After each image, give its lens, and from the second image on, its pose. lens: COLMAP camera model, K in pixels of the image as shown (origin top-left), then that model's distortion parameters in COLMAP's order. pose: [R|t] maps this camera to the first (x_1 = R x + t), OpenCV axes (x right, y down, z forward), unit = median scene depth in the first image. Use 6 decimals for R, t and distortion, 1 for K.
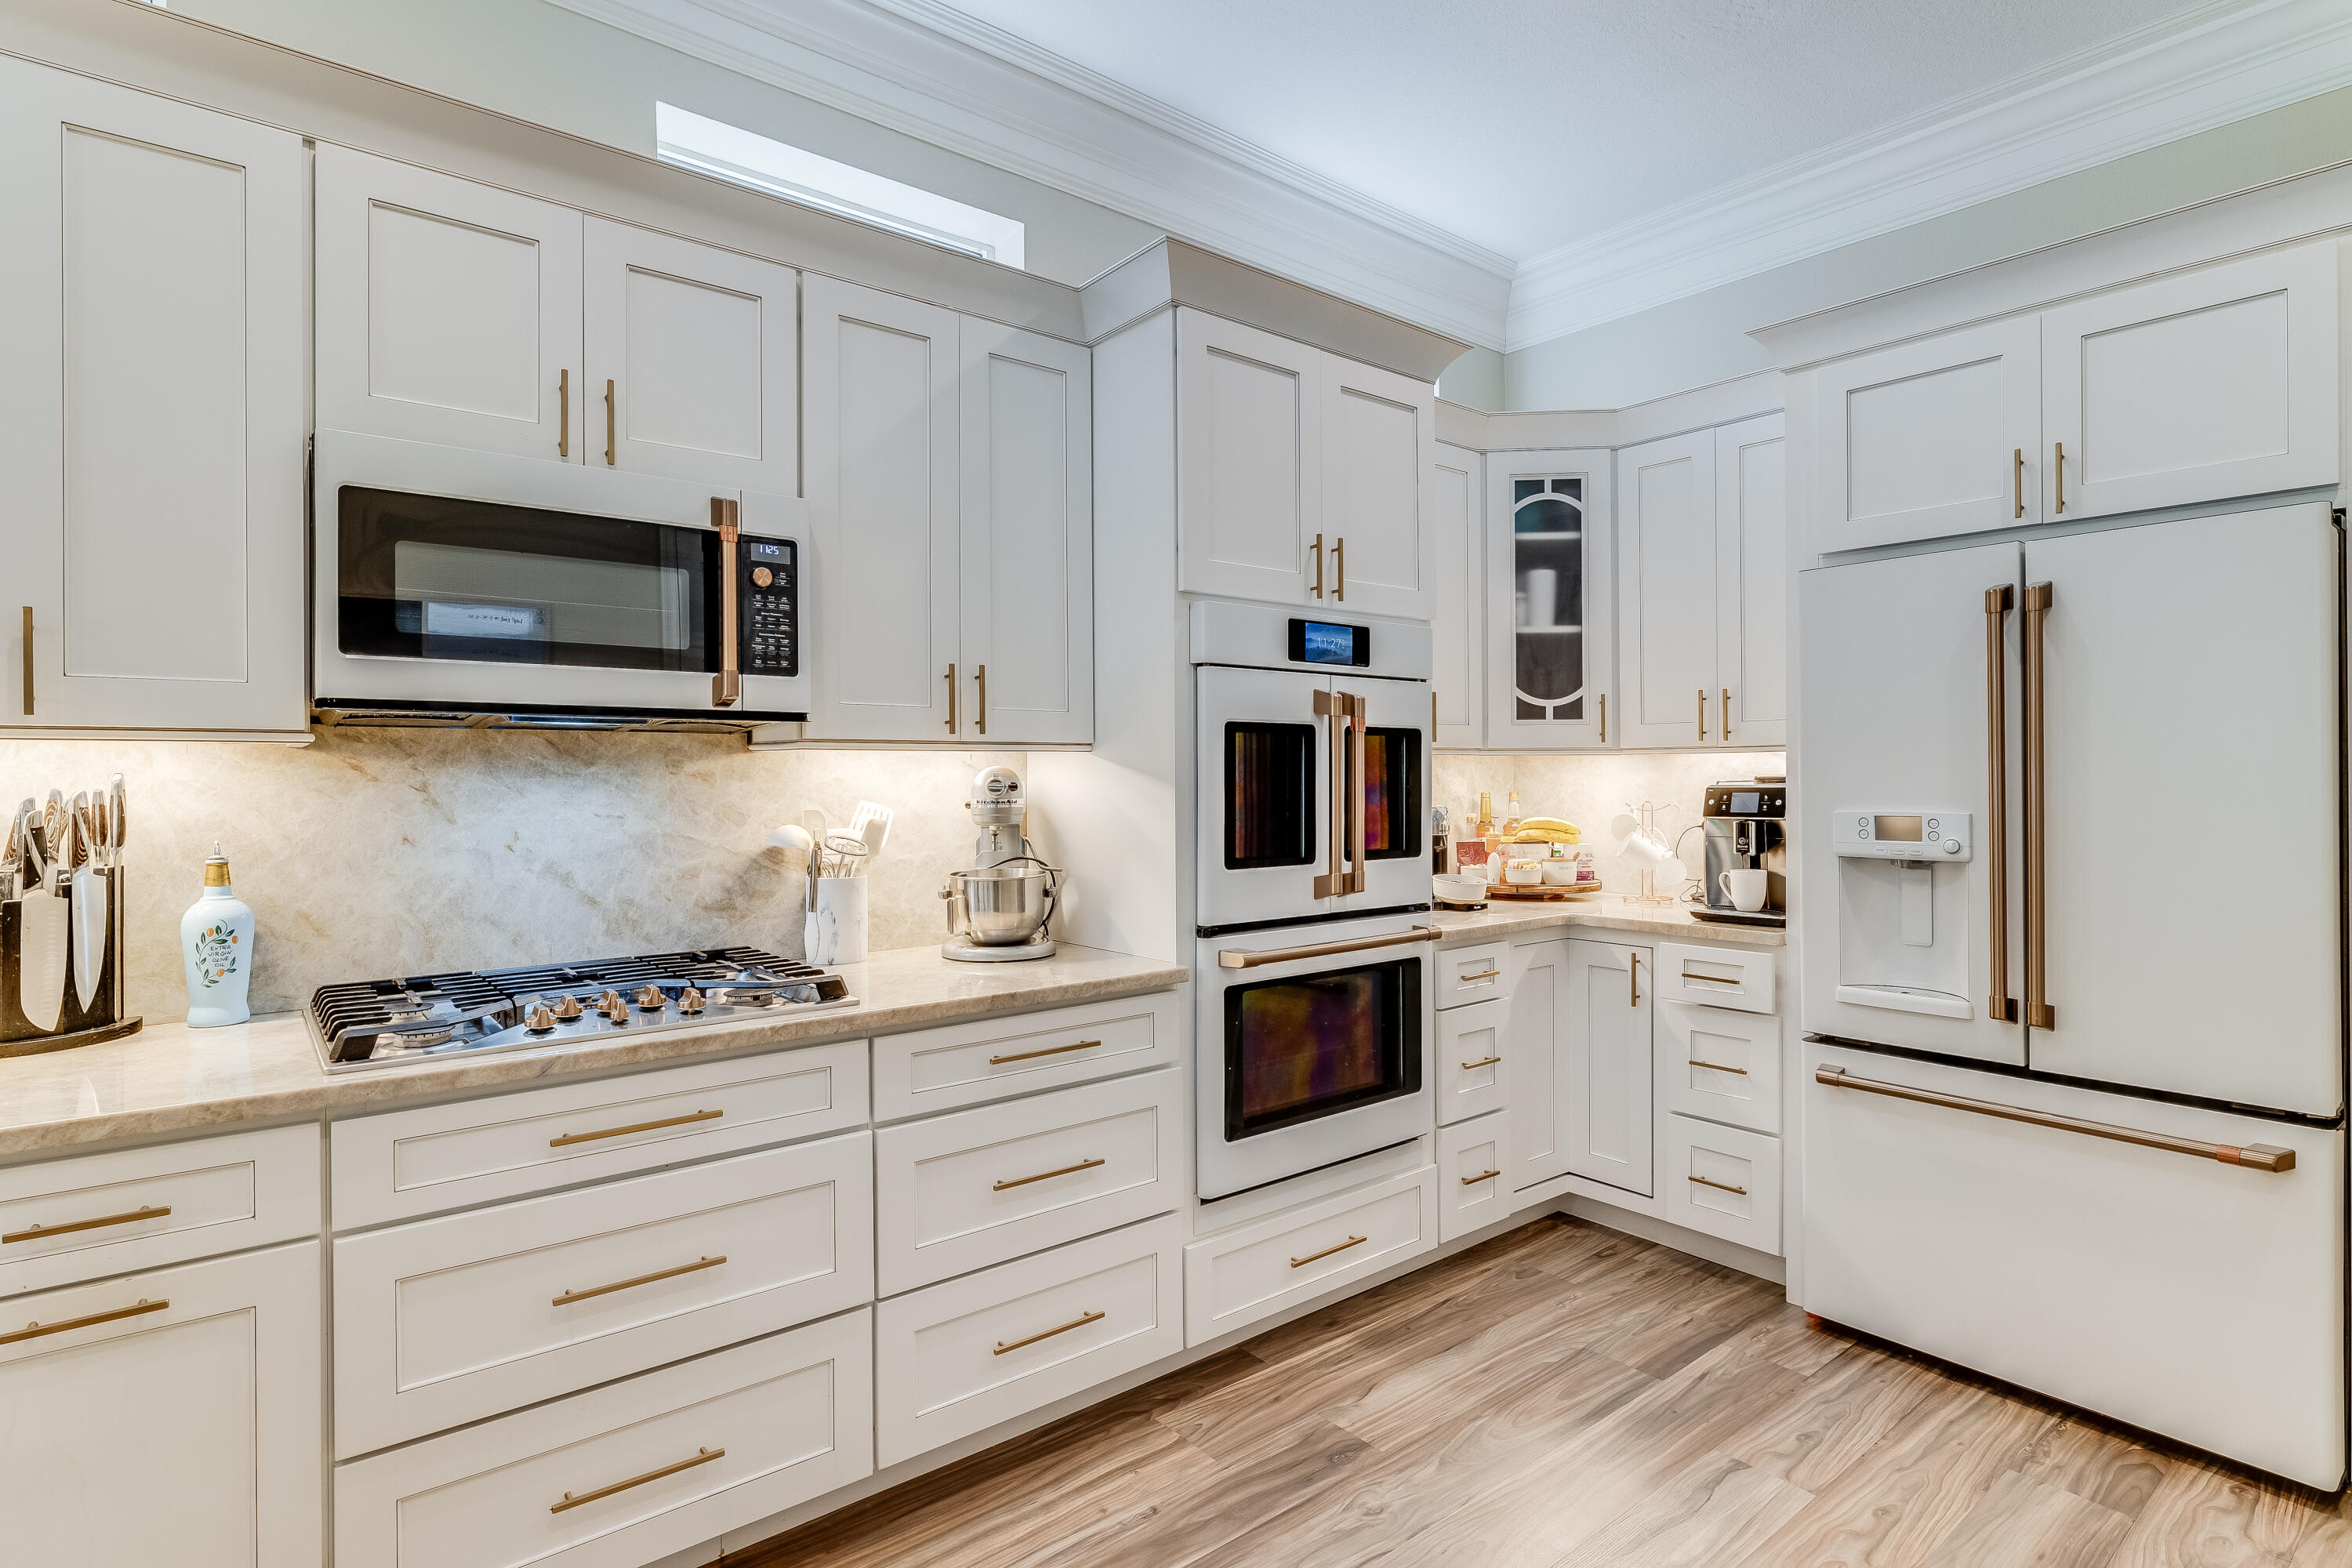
lens RADIAL K [[1138.2, 0, 1197.4], [0, 1138.2, 773.6], [0, 0, 1]] dist [-0.017706, 0.003853]
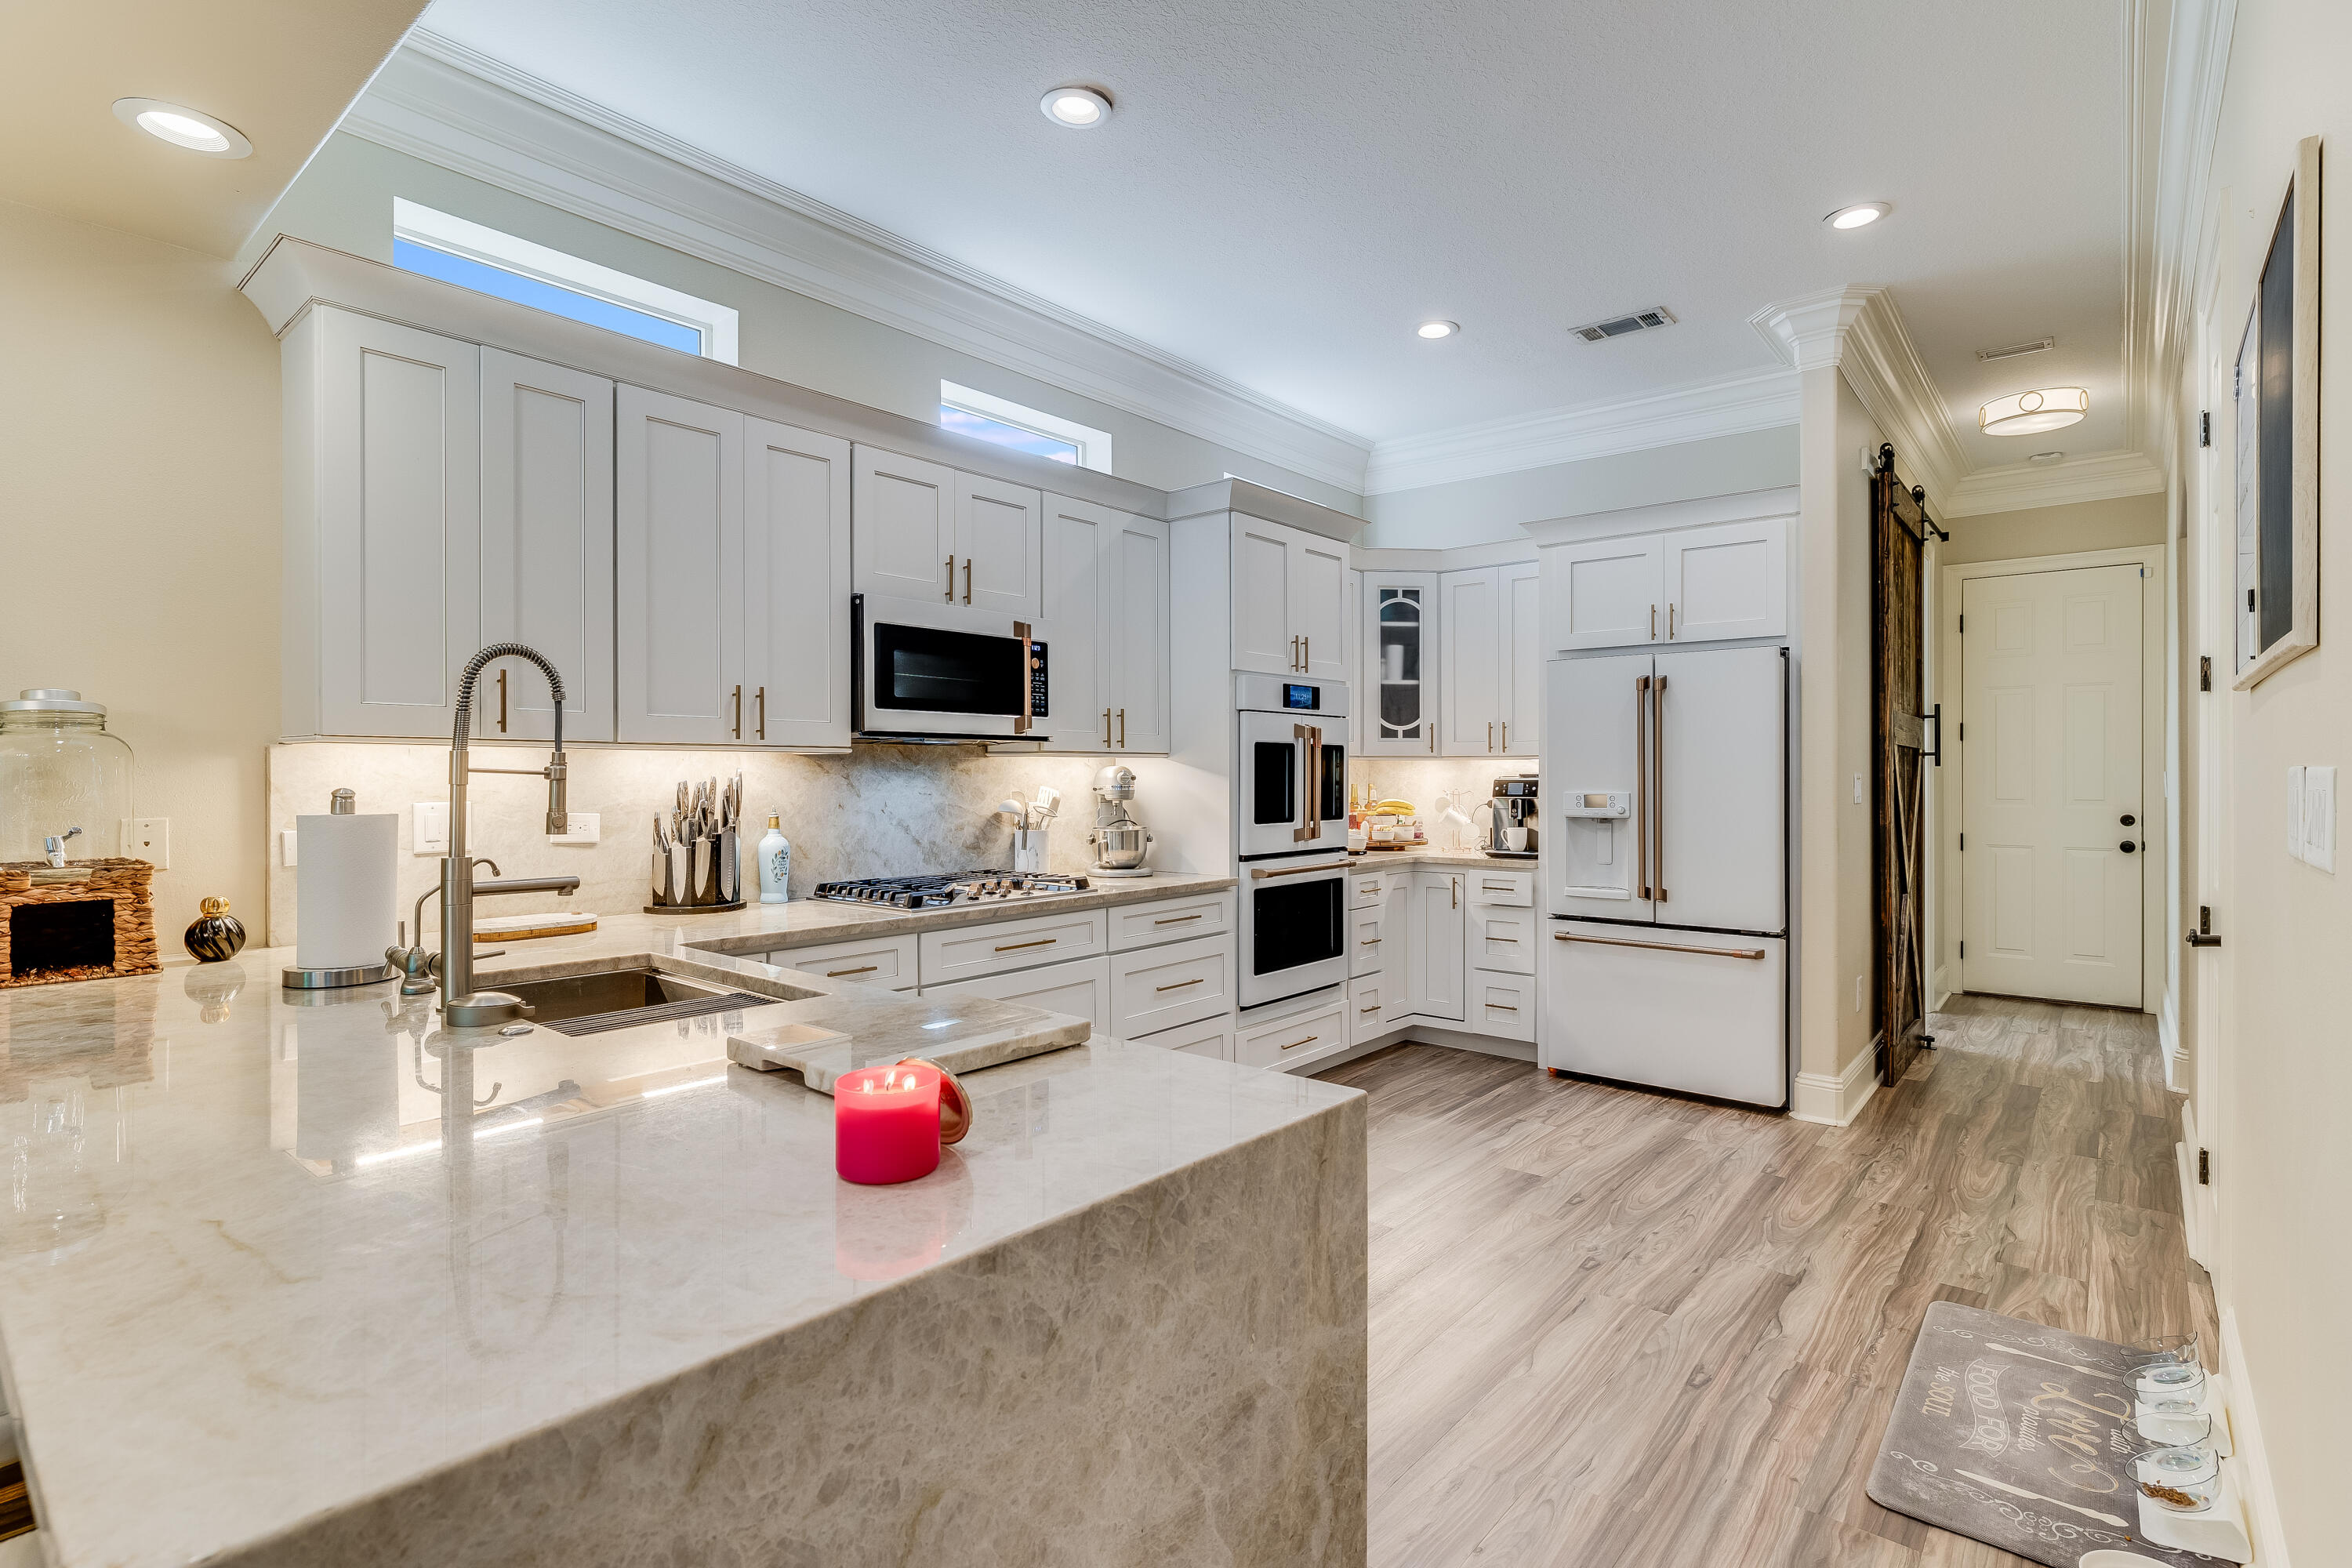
lens RADIAL K [[1138.2, 0, 1183.5], [0, 1138.2, 768.2], [0, 0, 1]] dist [-0.017706, 0.003853]
pose [[0.980168, 0.004824, 0.198110, -0.443109], [-0.004615, 0.999988, -0.001518, -0.001116], [-0.198115, 0.000574, 0.980179, -0.744176]]
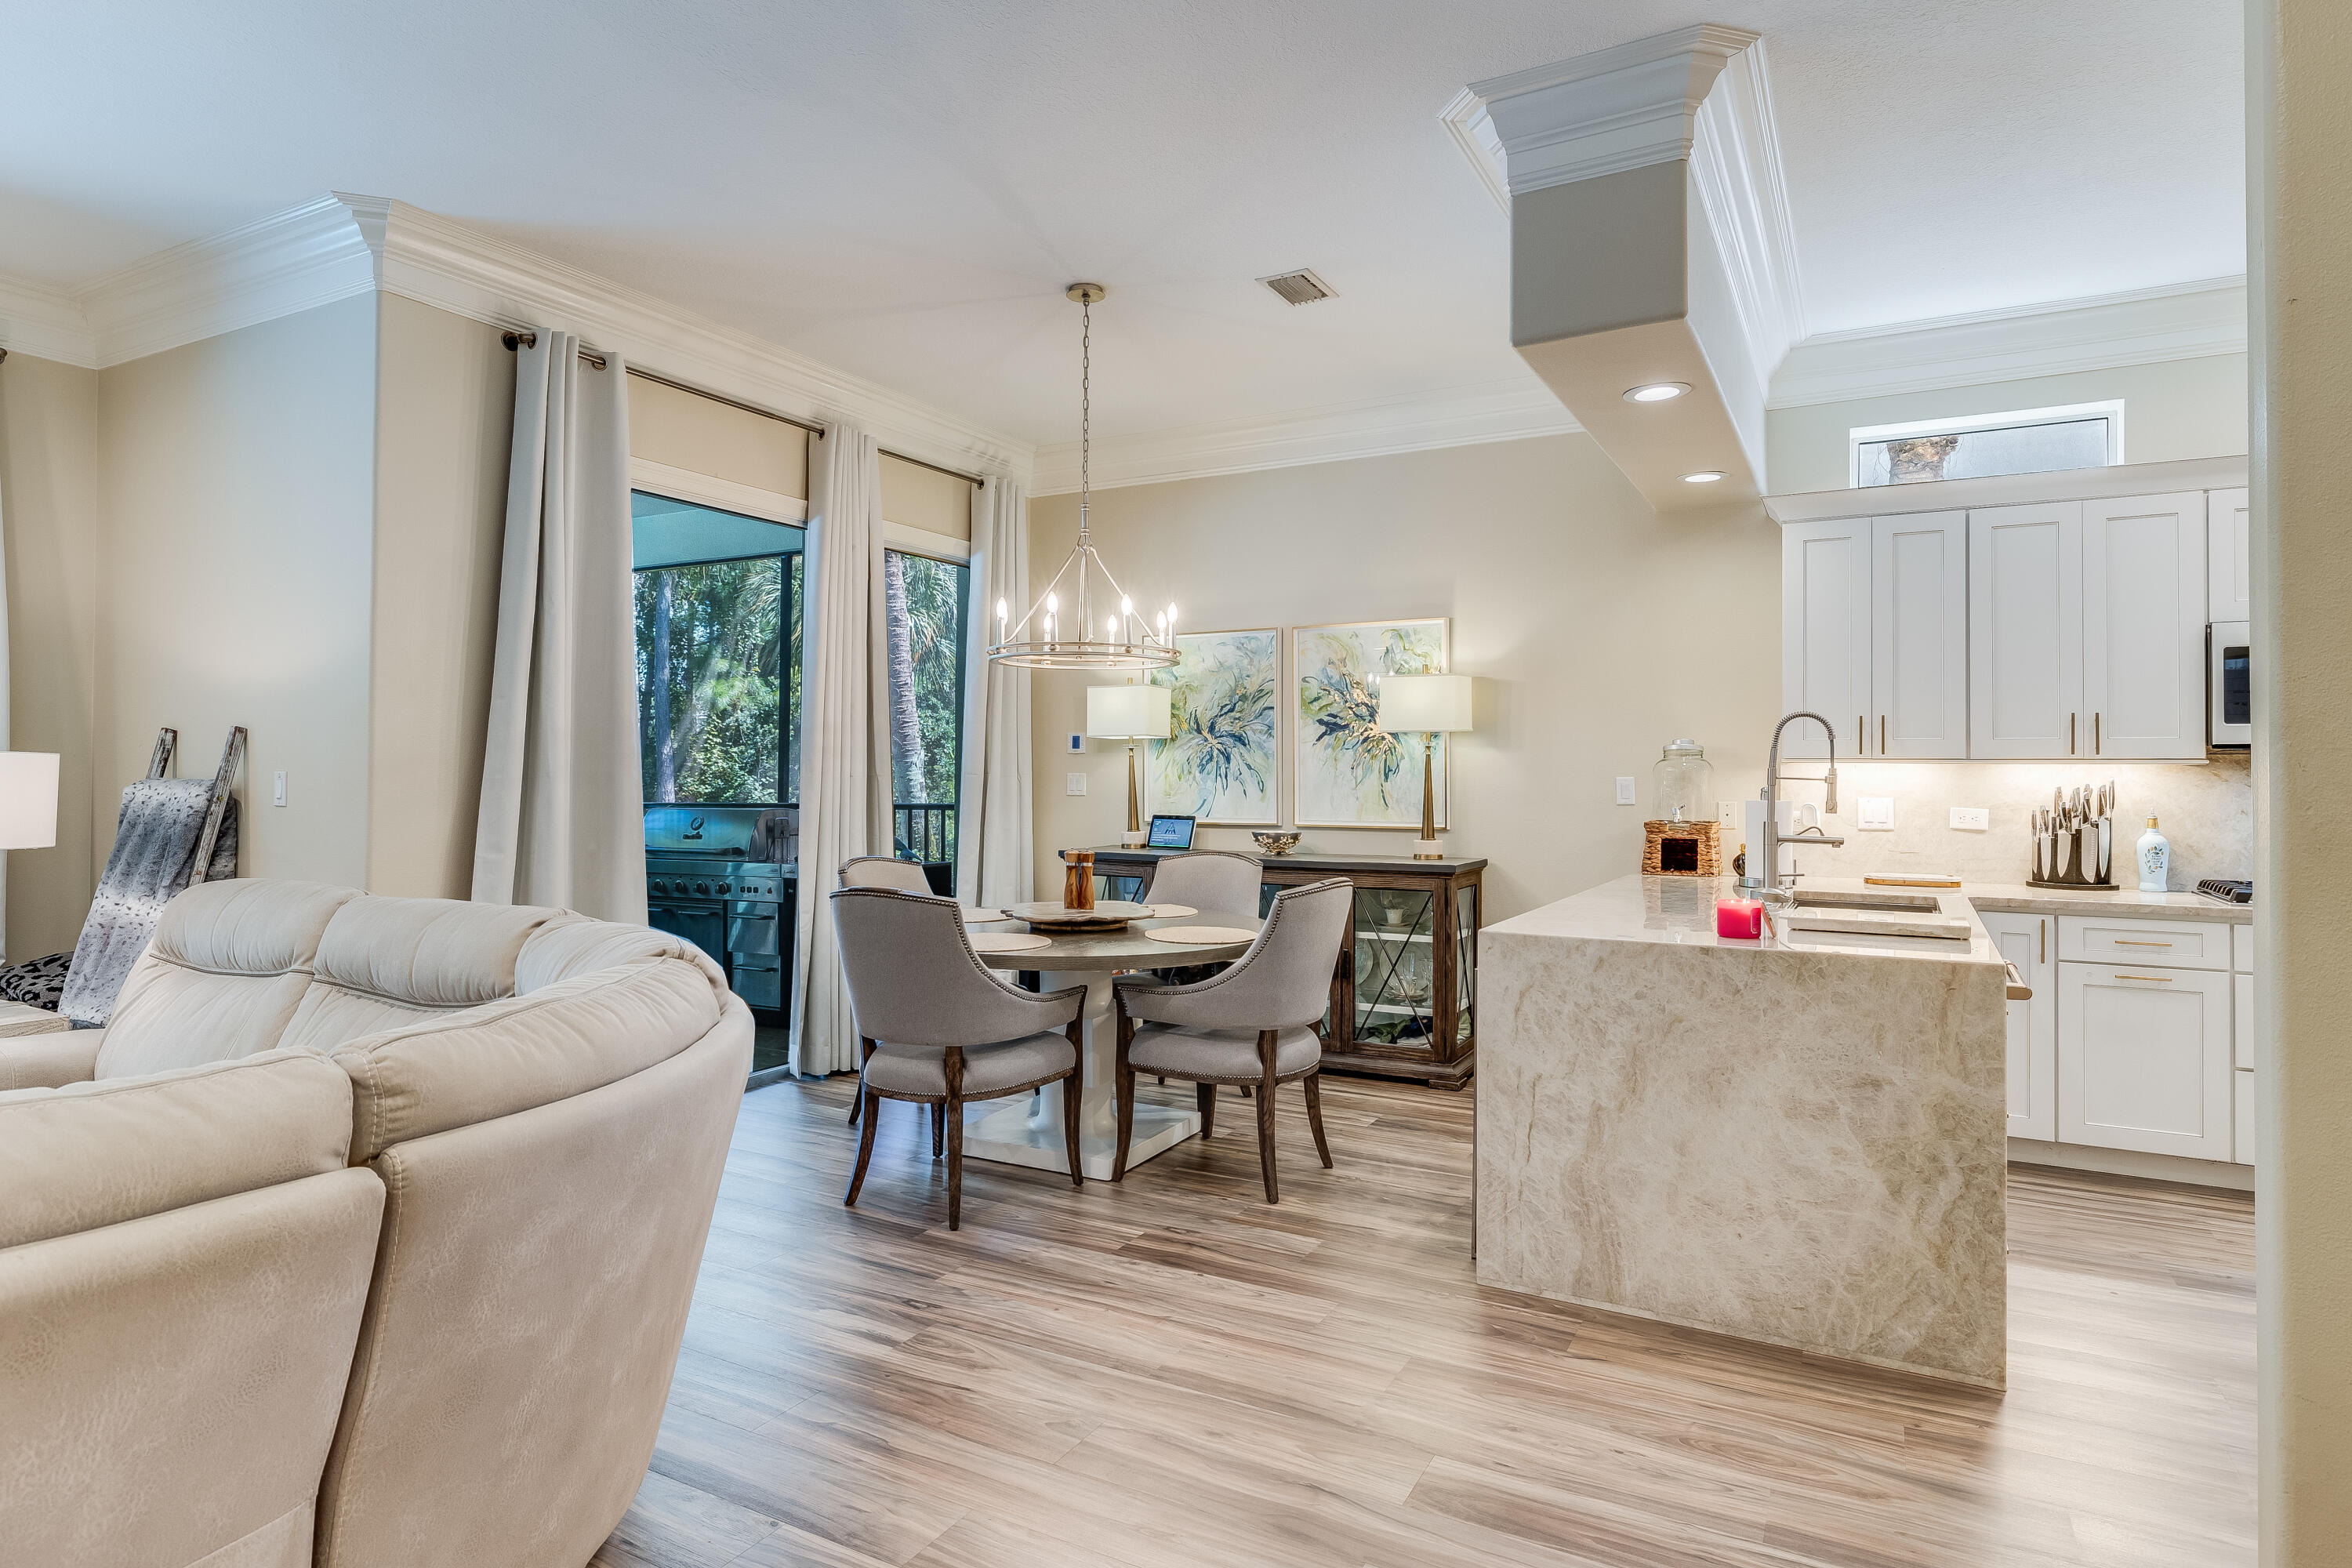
lens RADIAL K [[1250.7, 0, 1159.3], [0, 1250.7, 767.6], [0, 0, 1]] dist [-0.014862, 0.000933]
pose [[0.365866, 0.001002, -0.930667, 0.515242], [-0.003217, 0.999995, -0.000188, -0.010113], [0.930662, 0.003063, 0.365867, -1.298197]]
